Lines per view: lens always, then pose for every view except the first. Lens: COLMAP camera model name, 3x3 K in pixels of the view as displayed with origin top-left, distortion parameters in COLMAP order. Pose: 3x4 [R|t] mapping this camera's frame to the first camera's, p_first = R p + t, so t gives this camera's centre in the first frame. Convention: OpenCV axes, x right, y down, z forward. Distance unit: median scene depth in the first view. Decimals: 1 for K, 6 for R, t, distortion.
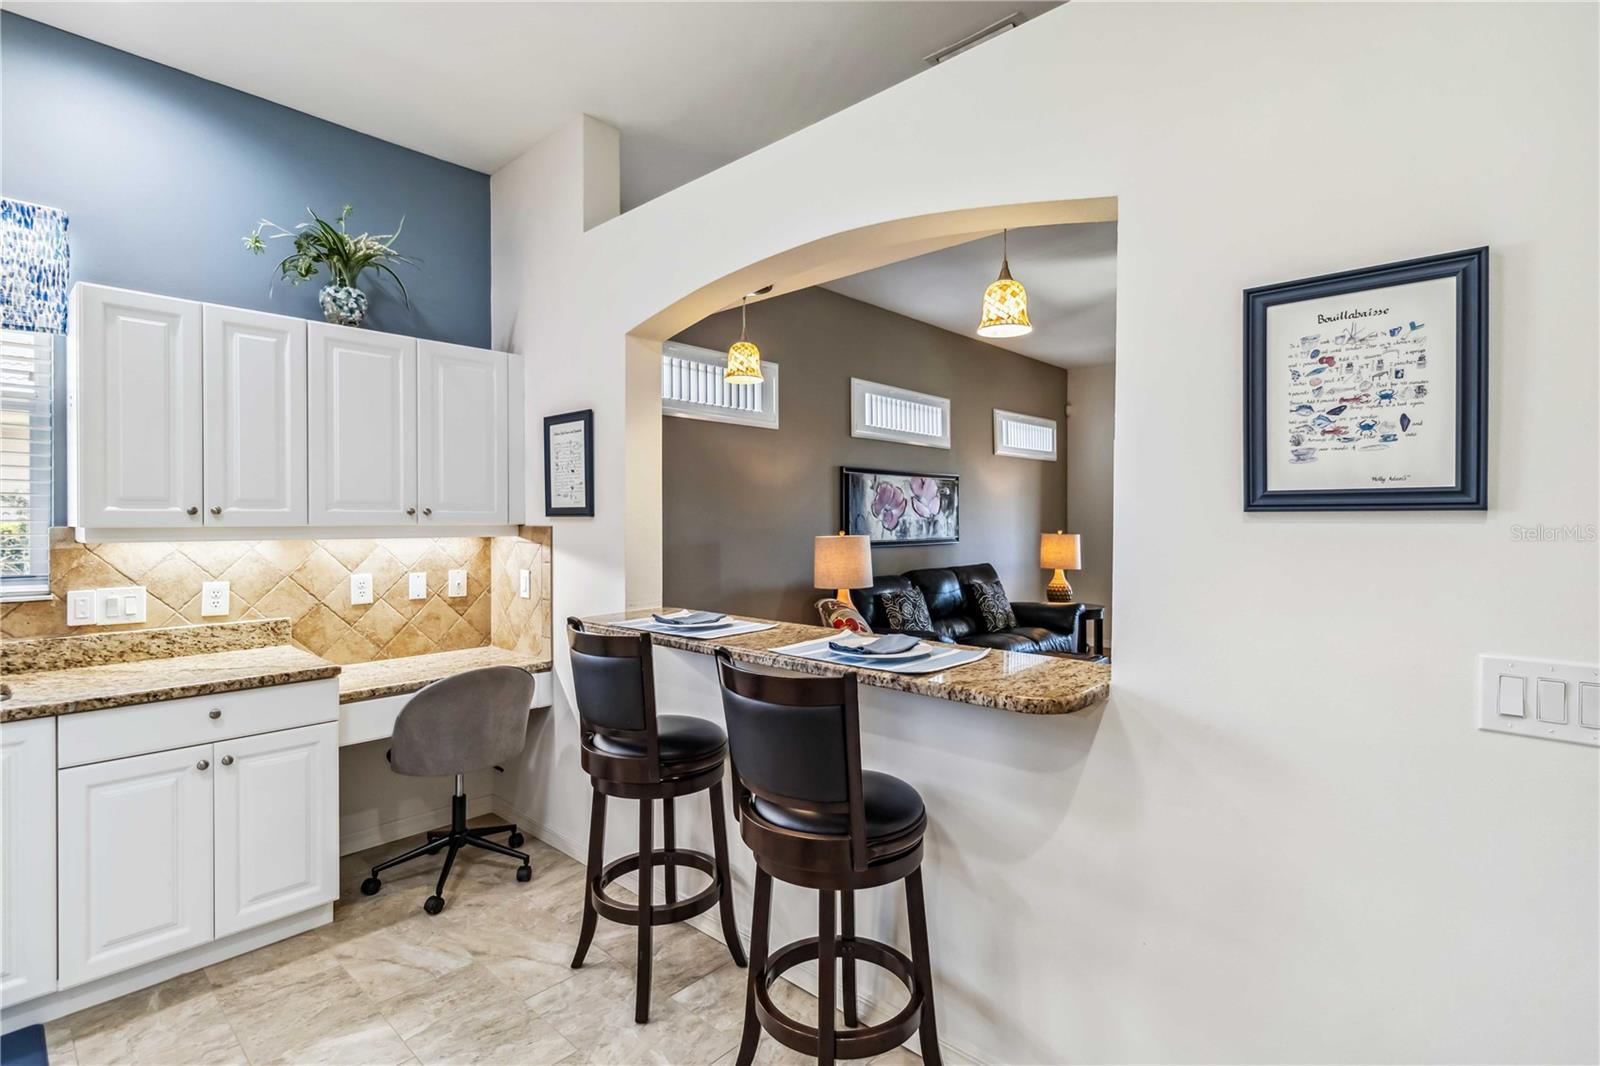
lens RADIAL K [[749.4, 0, 811.3], [0, 749.4, 522.5], [0, 0, 1]] dist [0.001105, 0.000052]
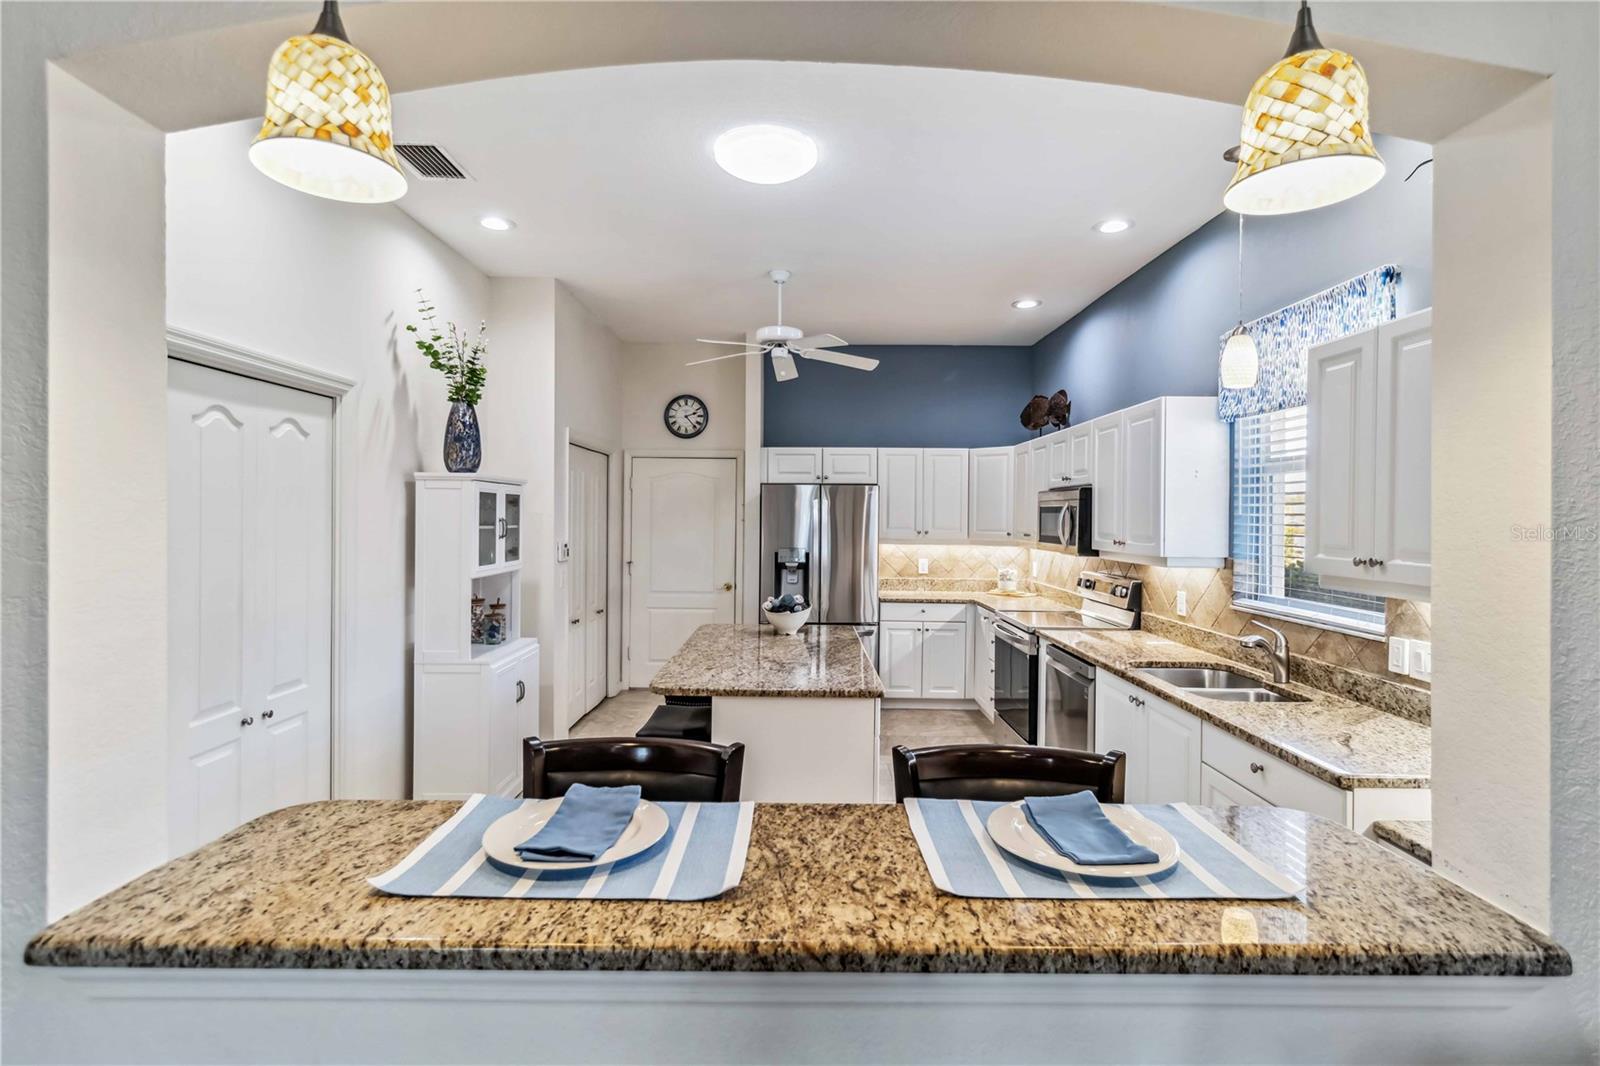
lens RADIAL K [[749.4, 0, 797.2], [0, 749.4, 516.5], [0, 0, 1]] dist [0.001105, 0.000052]
pose [[-0.745027, -0.005678, -0.667011, 0.239675], [-0.012935, 0.999899, 0.005936, -0.055746], [0.666909, 0.013050, -0.745025, 1.025660]]
